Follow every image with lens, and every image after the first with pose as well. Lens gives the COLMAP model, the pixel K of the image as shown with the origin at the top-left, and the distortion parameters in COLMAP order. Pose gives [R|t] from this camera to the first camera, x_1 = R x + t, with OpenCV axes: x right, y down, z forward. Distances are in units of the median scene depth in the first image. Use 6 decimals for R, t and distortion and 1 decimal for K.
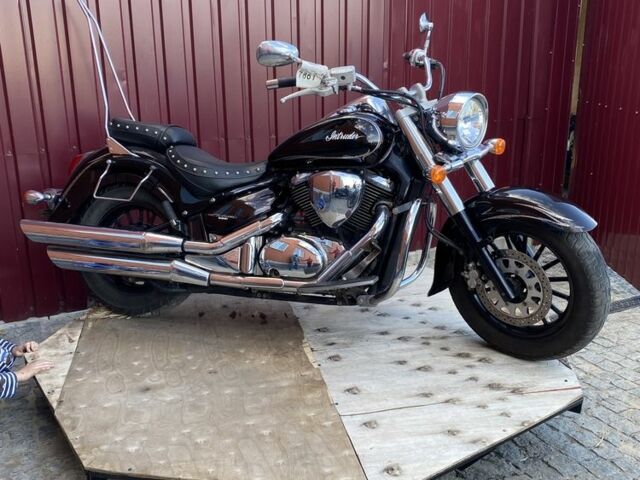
lens RADIAL K [[610.2, 0, 320.0], [0, 610.2, 240.0], [0, 0, 1]] dist [0.050815, -0.008879]
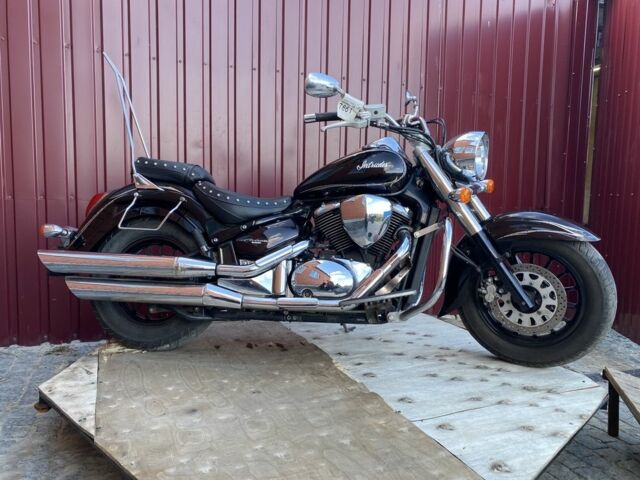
lens RADIAL K [[468.9, 0, 320.0], [0, 468.9, 240.0], [0, 0, 1]] dist [0.007124, 0.003659]
pose [[0.981286, 0.009937, 0.192298, -0.210435], [0.026820, 0.981879, -0.187599, 0.115776], [-0.190678, 0.189246, 0.963238, 0.211387]]
